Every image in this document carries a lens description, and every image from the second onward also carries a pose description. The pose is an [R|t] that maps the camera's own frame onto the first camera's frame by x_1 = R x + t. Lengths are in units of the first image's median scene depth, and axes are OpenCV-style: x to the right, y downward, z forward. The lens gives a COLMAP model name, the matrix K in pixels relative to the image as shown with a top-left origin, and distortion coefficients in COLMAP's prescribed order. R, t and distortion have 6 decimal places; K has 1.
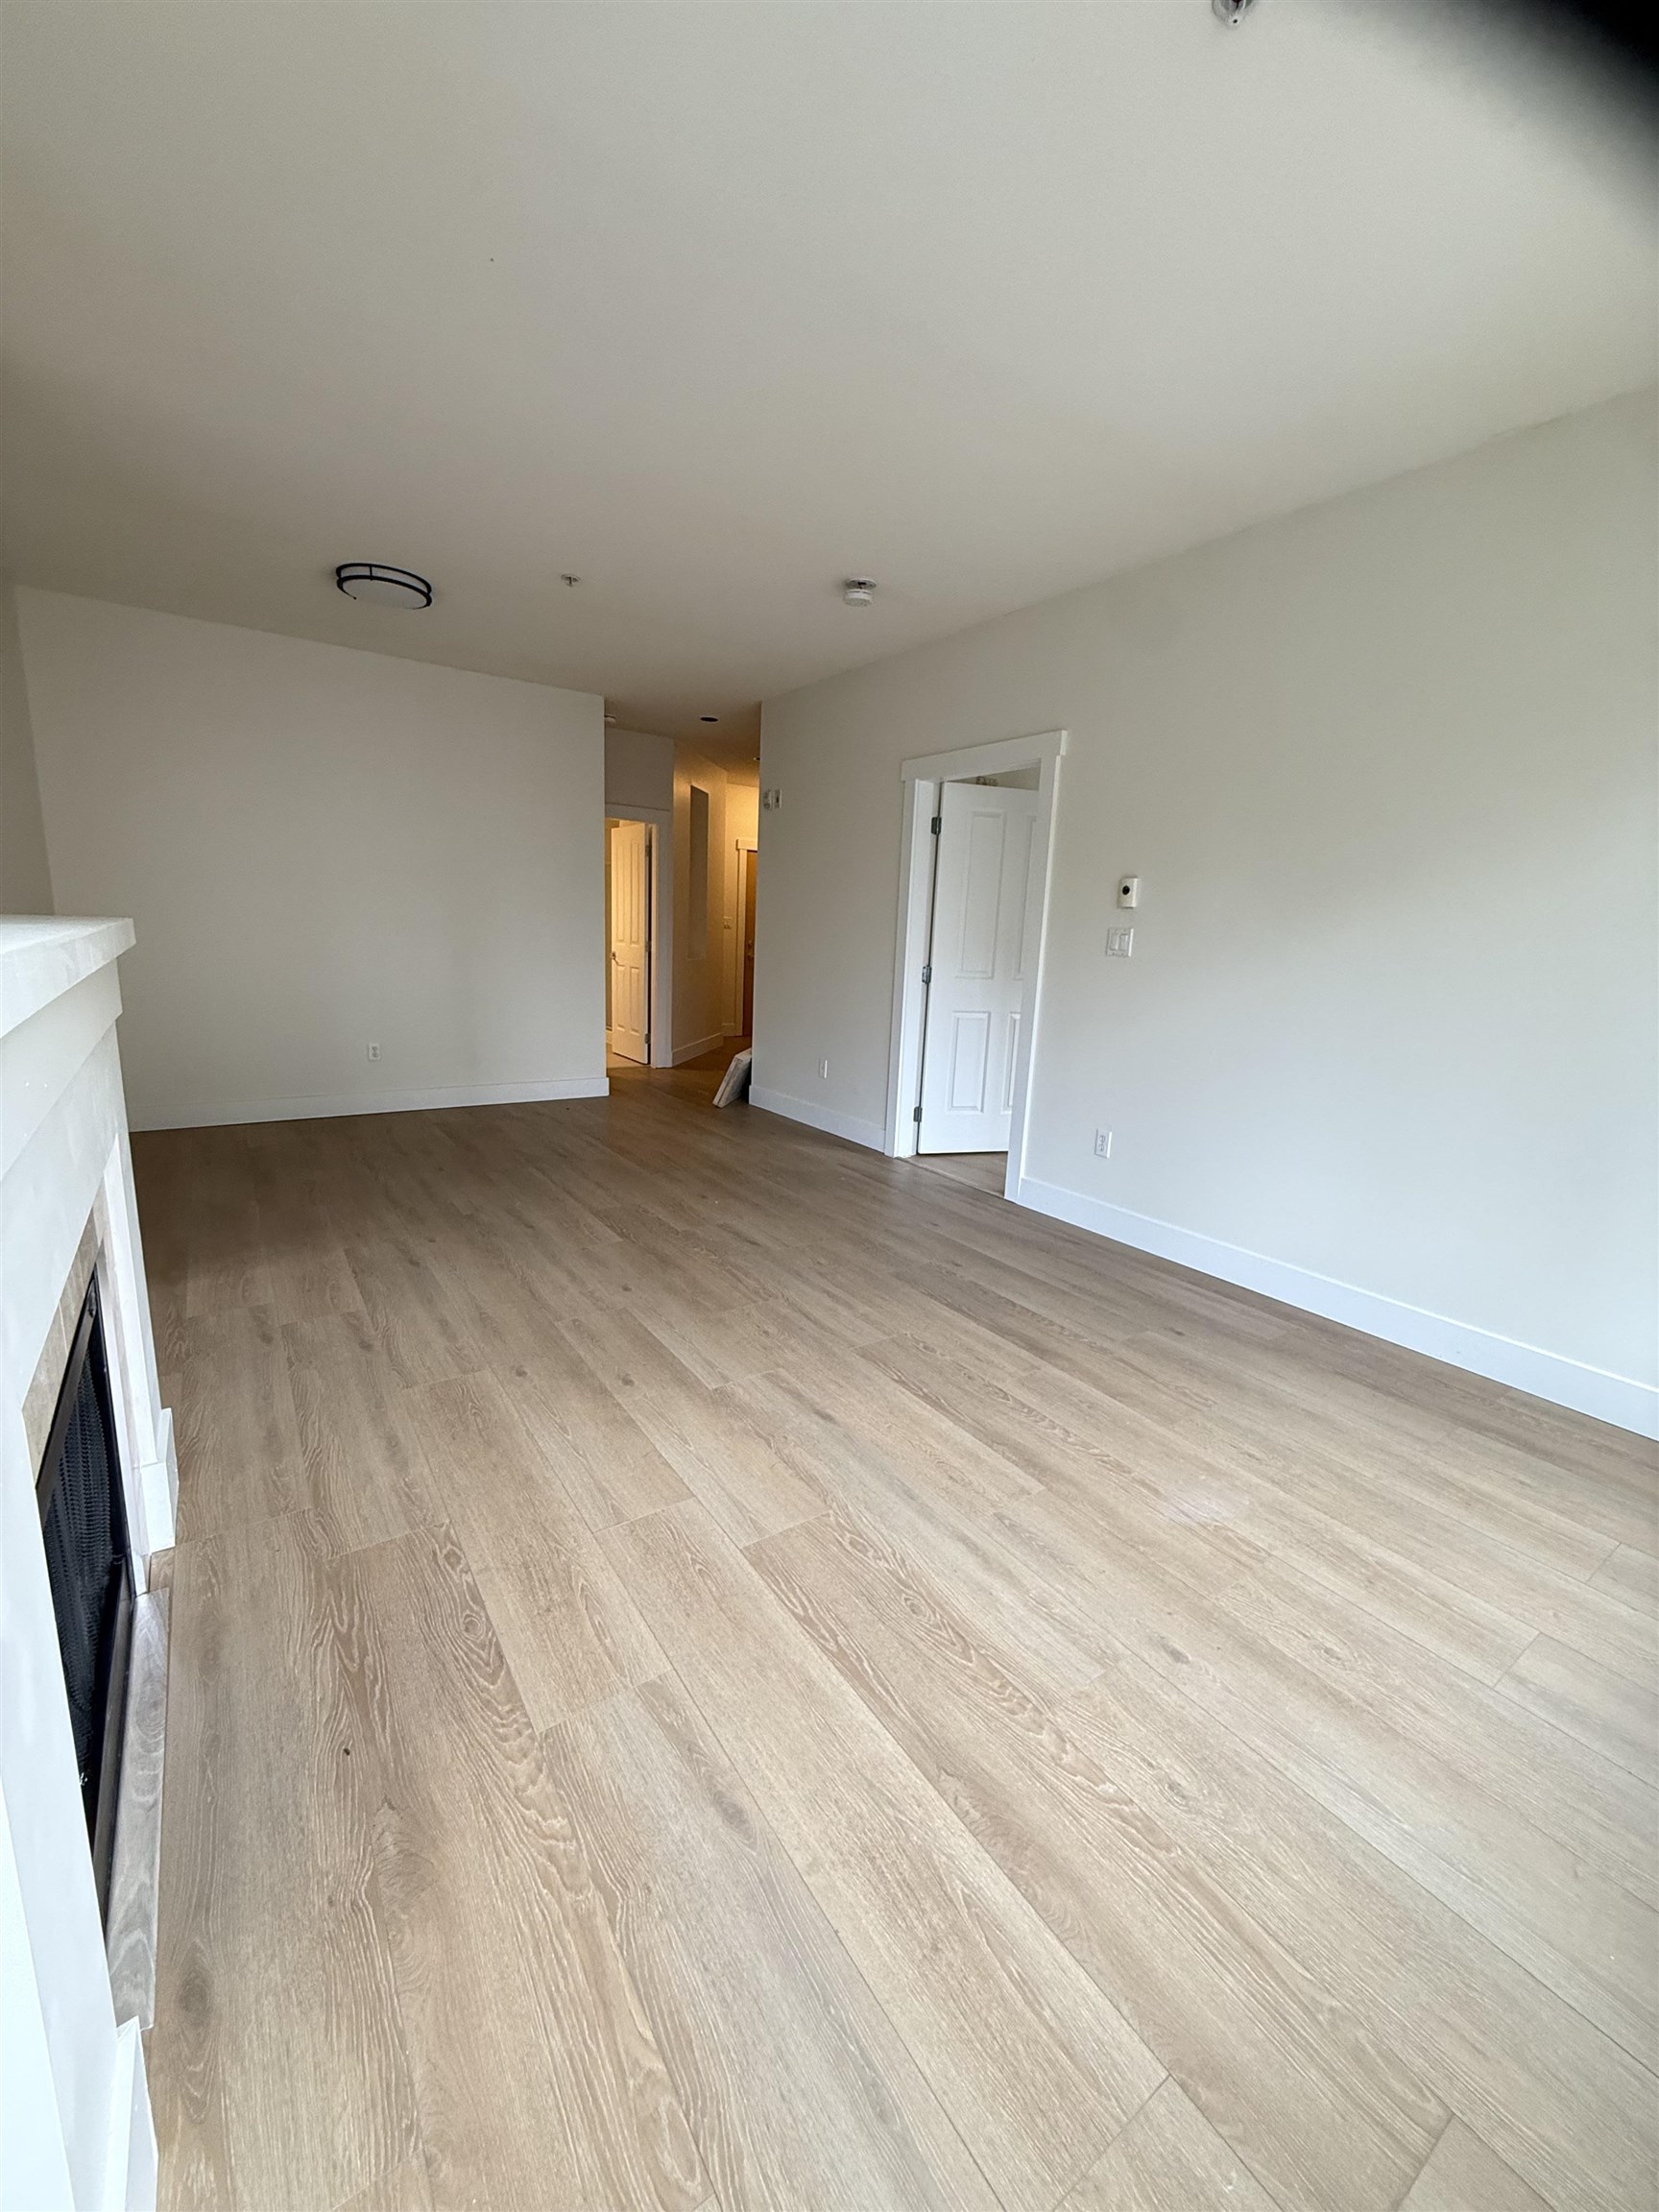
lens RADIAL K [[868.0, 0, 831.1], [0, 868.0, 1100.1], [0, 0, 1]] dist [-0.001744, -0.000334]
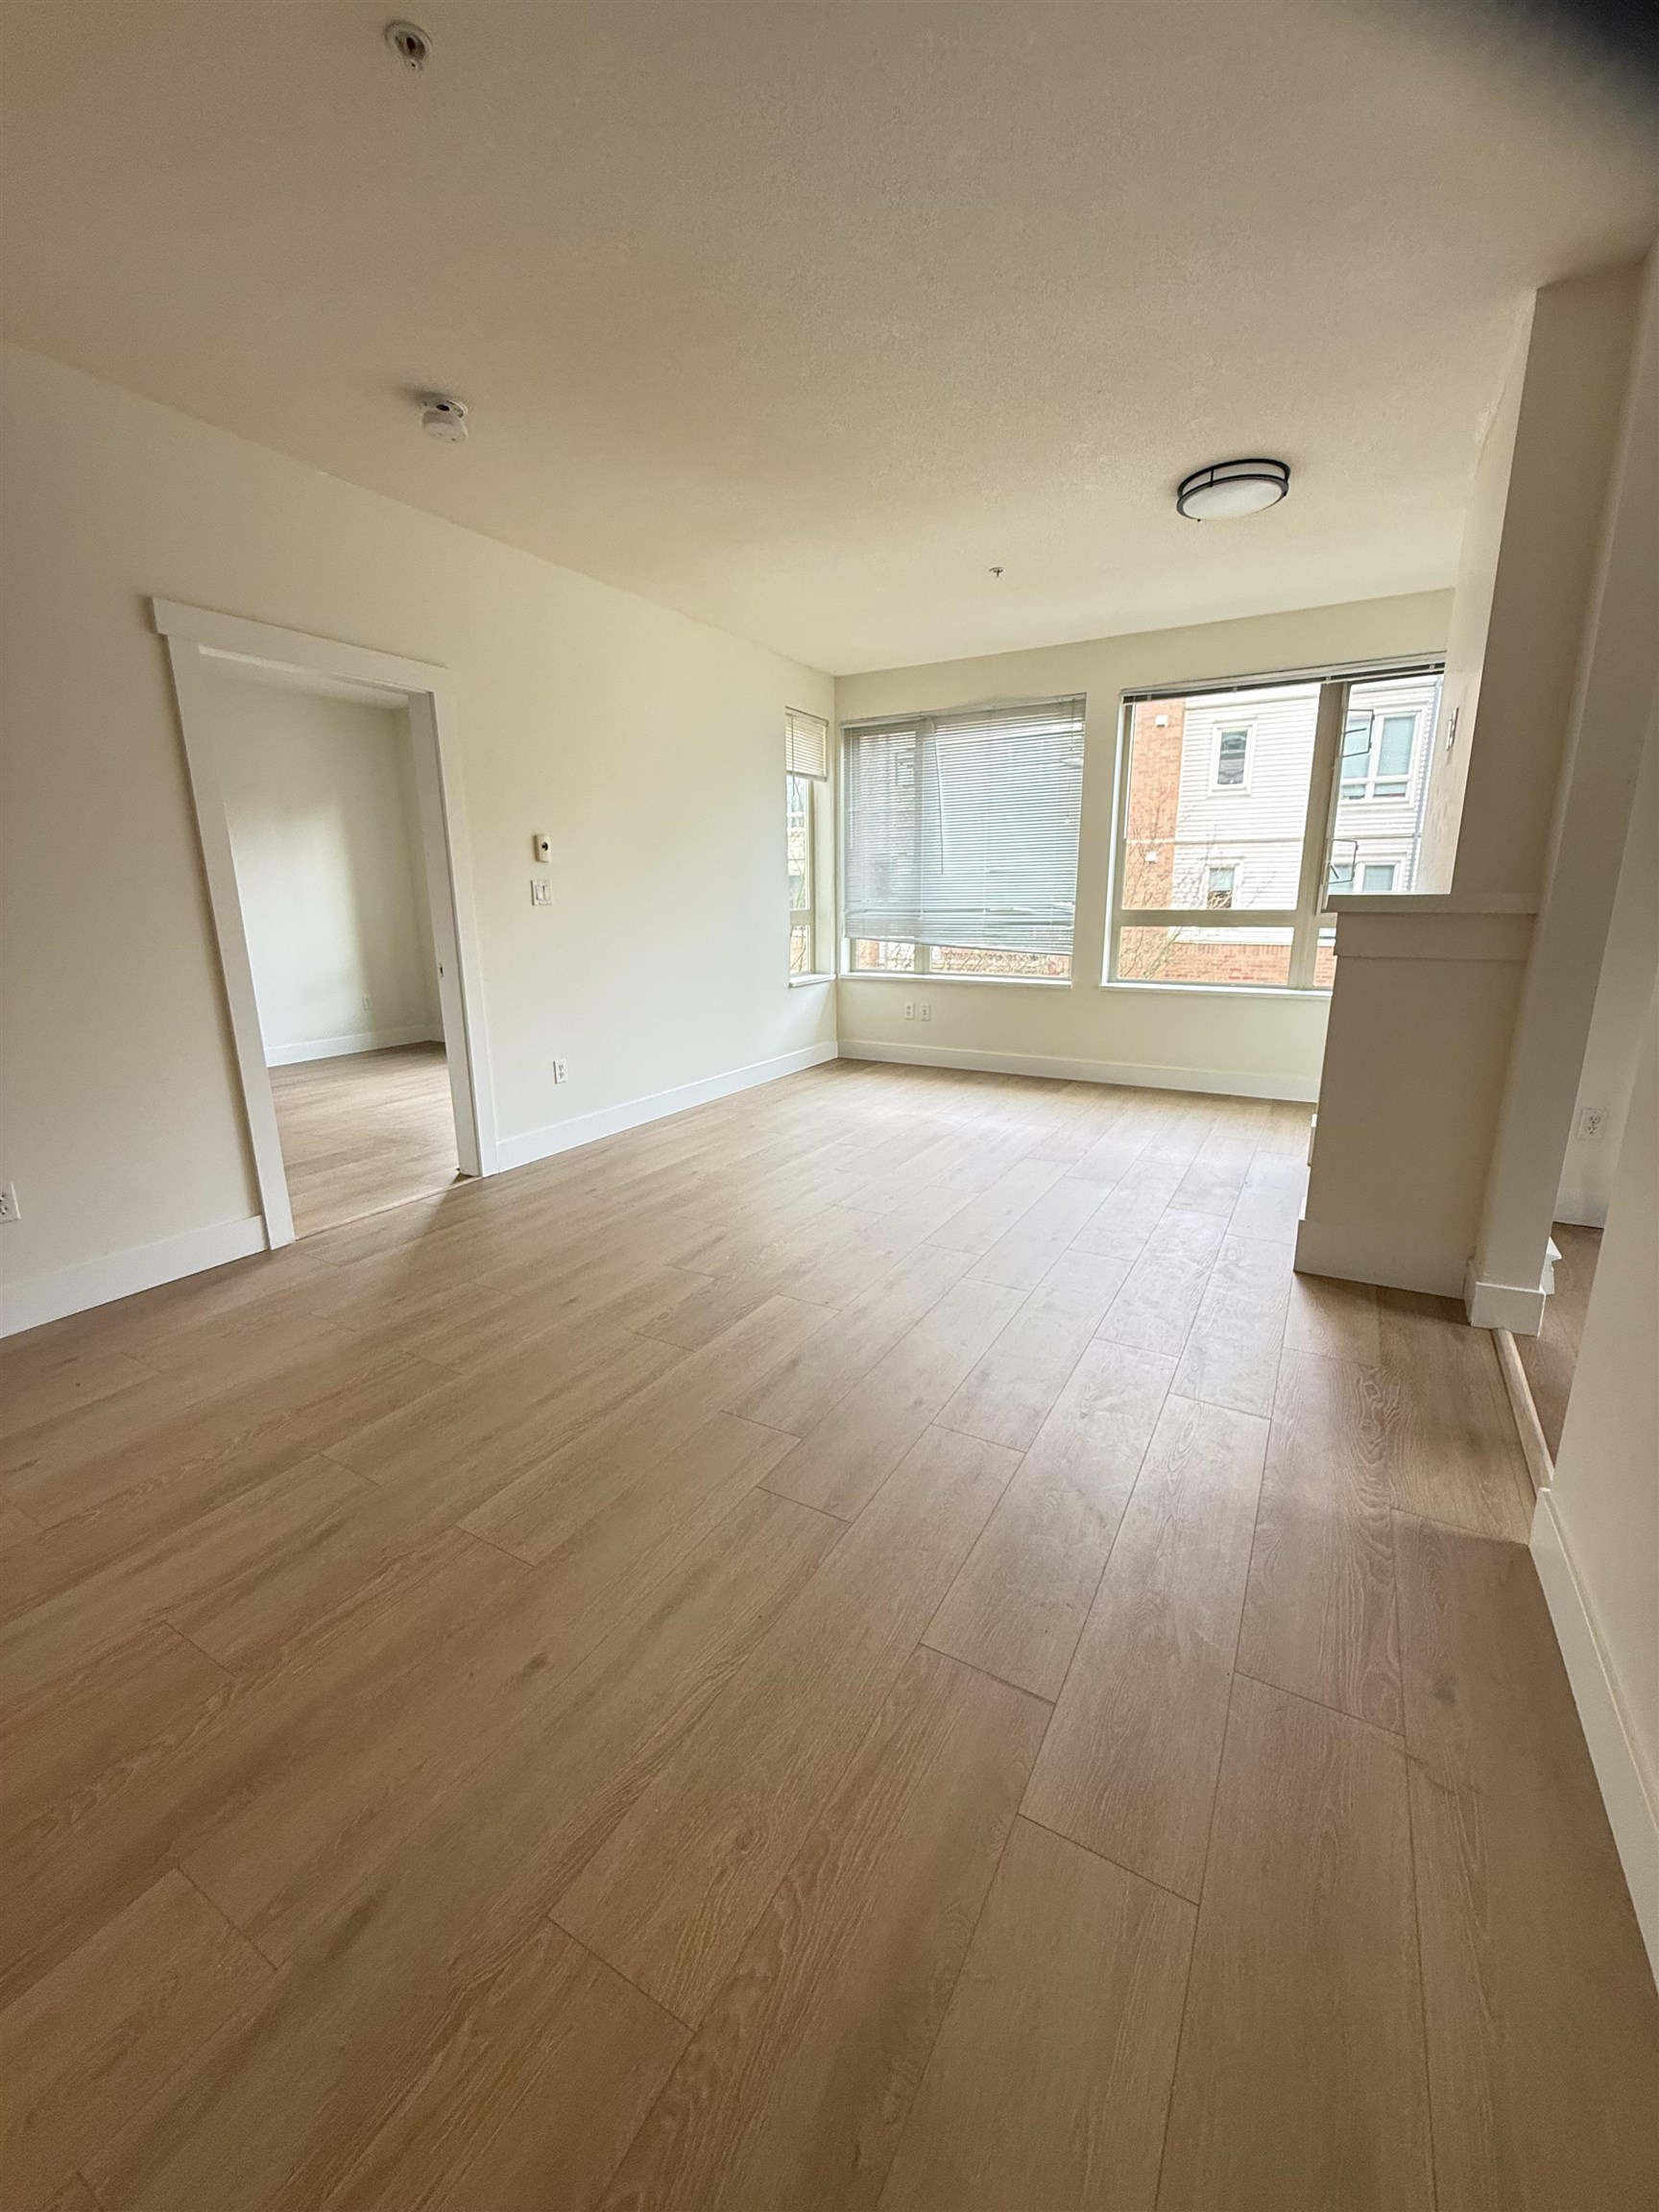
lens RADIAL K [[885.9, 0, 827.6], [0, 885.9, 1099.4], [0, 0, 1]] dist [-0.000470, -0.000192]
pose [[-0.422637, -0.244512, 0.872692, -1.591838], [0.168573, 0.924907, 0.340780, -0.469332], [-0.890484, 0.291138, -0.349682, 2.049269]]
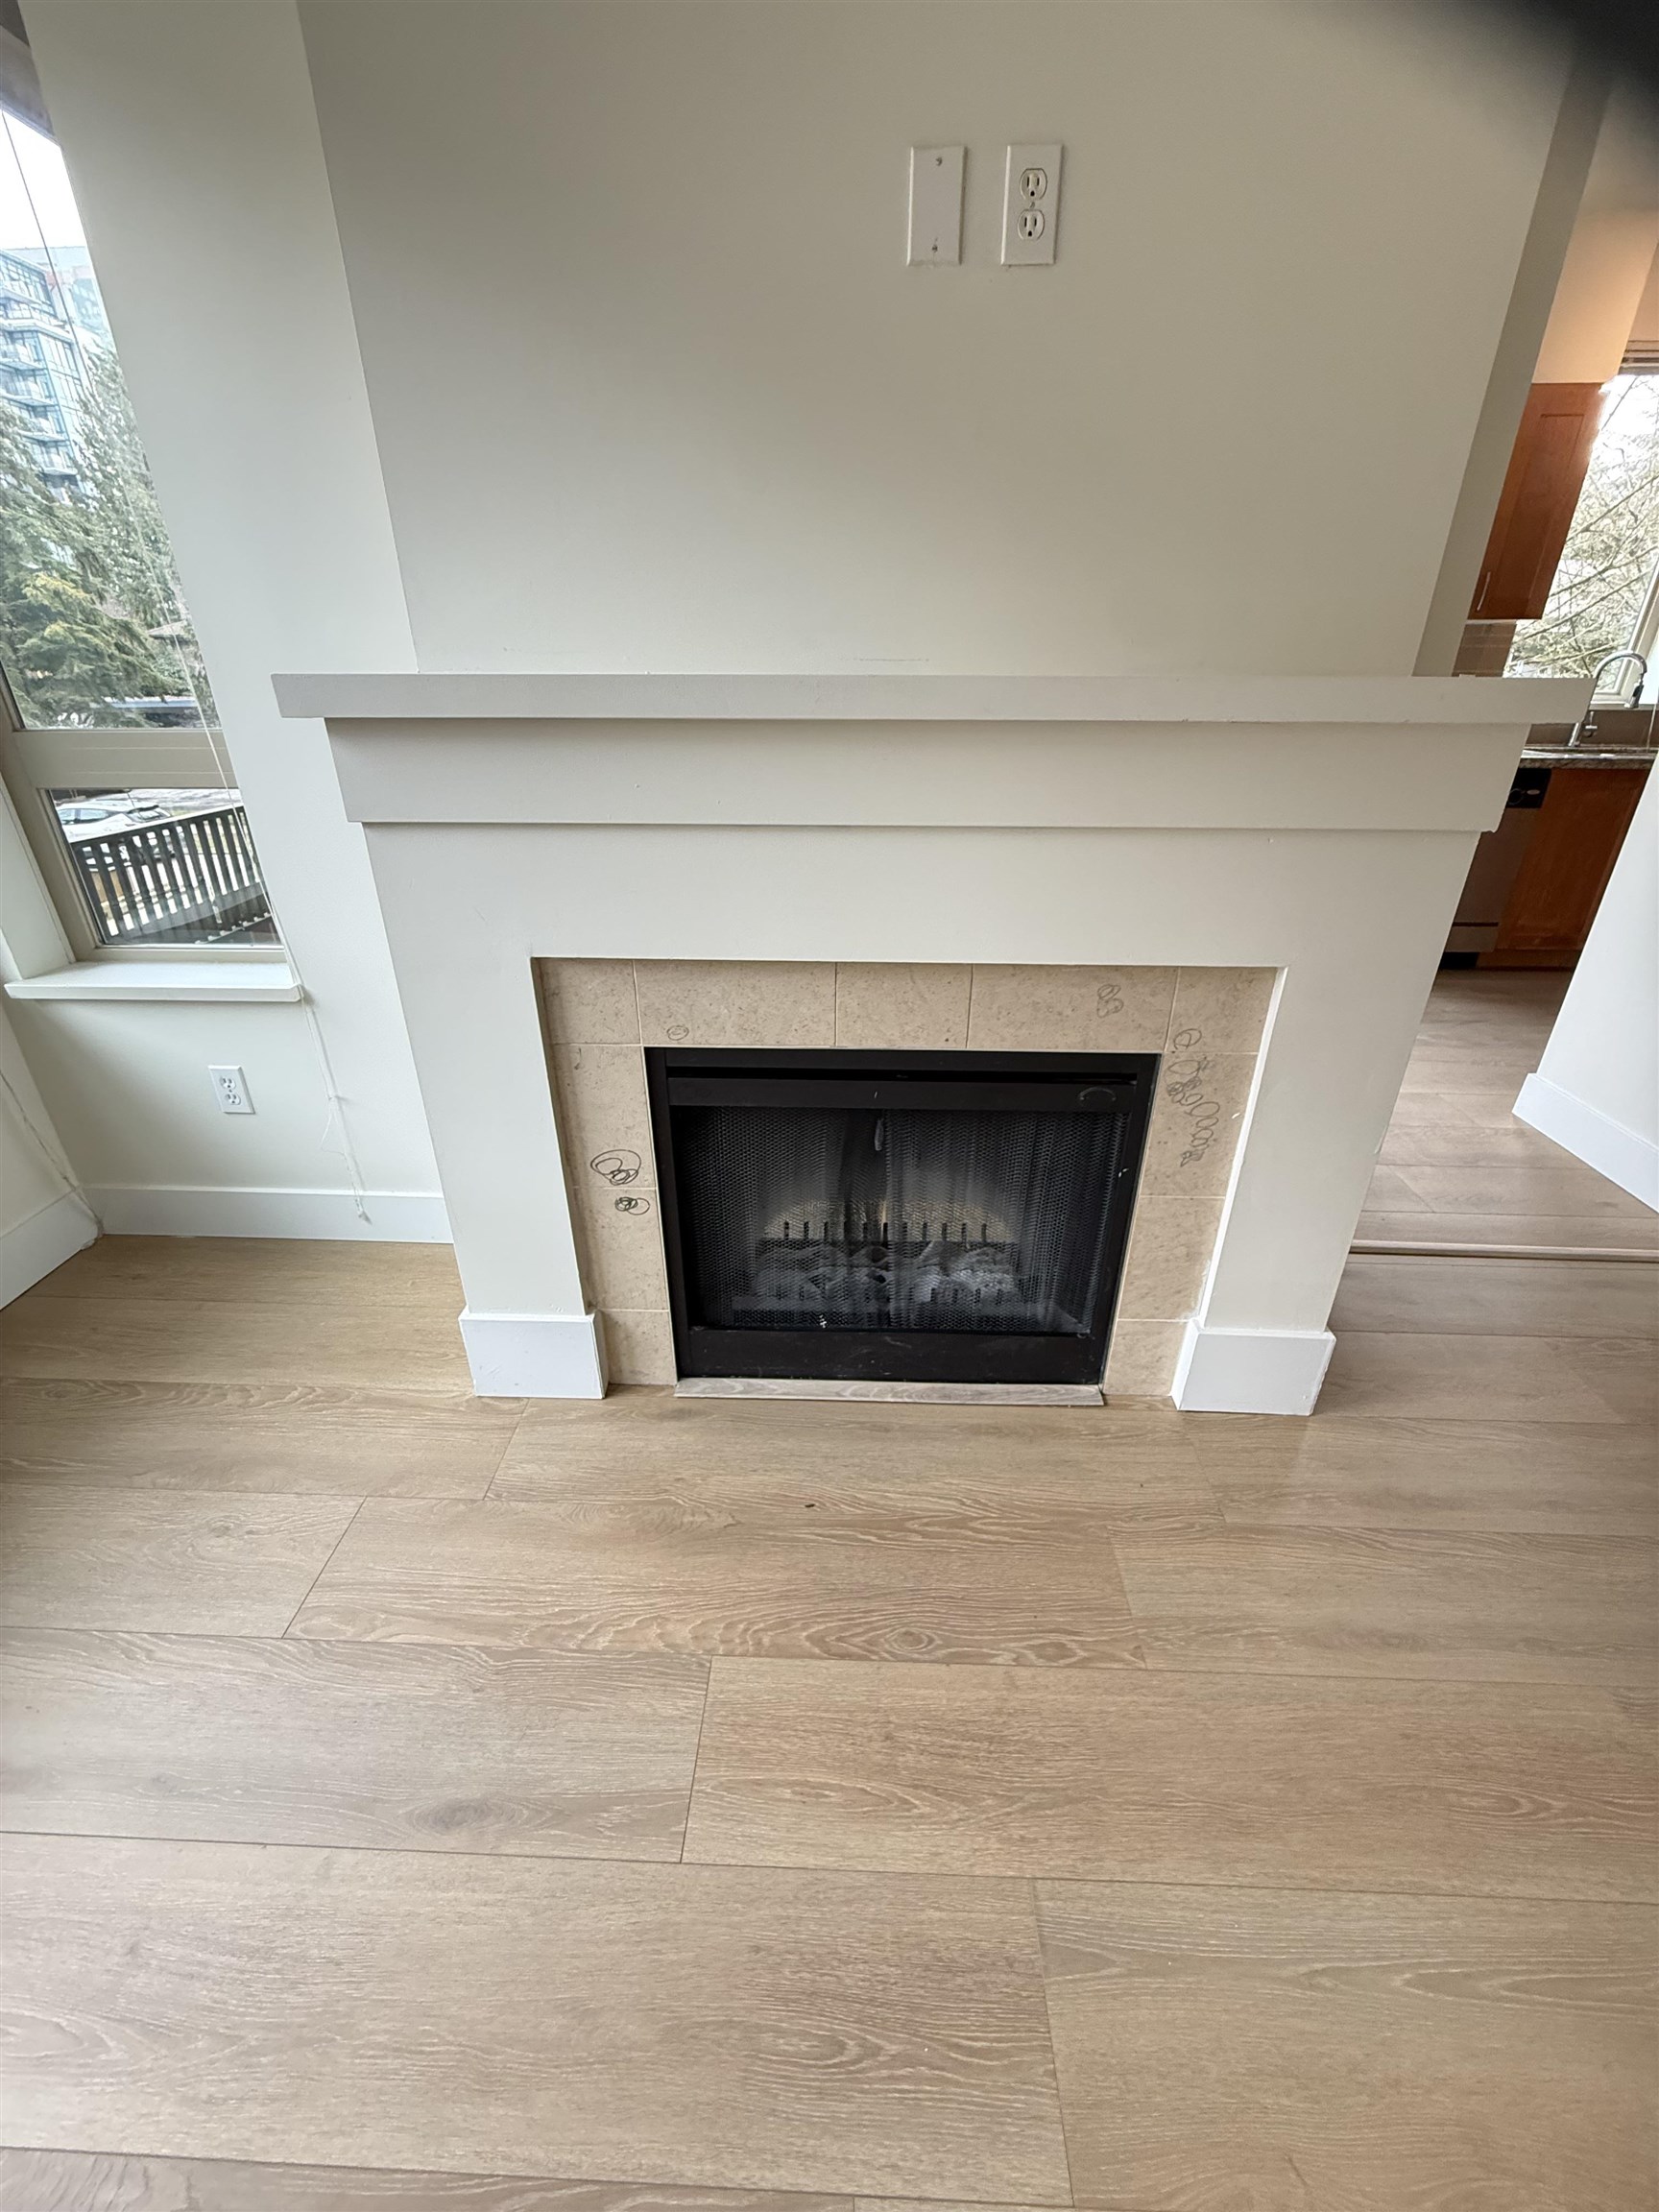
lens RADIAL K [[883.0, 0, 830.3], [0, 883.0, 1094.4], [0, 0, 1]] dist [0.000437, 0.000006]
pose [[-0.597489, 0.306848, -0.740845, 0.051662], [-0.182797, 0.847443, 0.498424, -0.147791], [0.780764, 0.433227, -0.450247, 0.834422]]
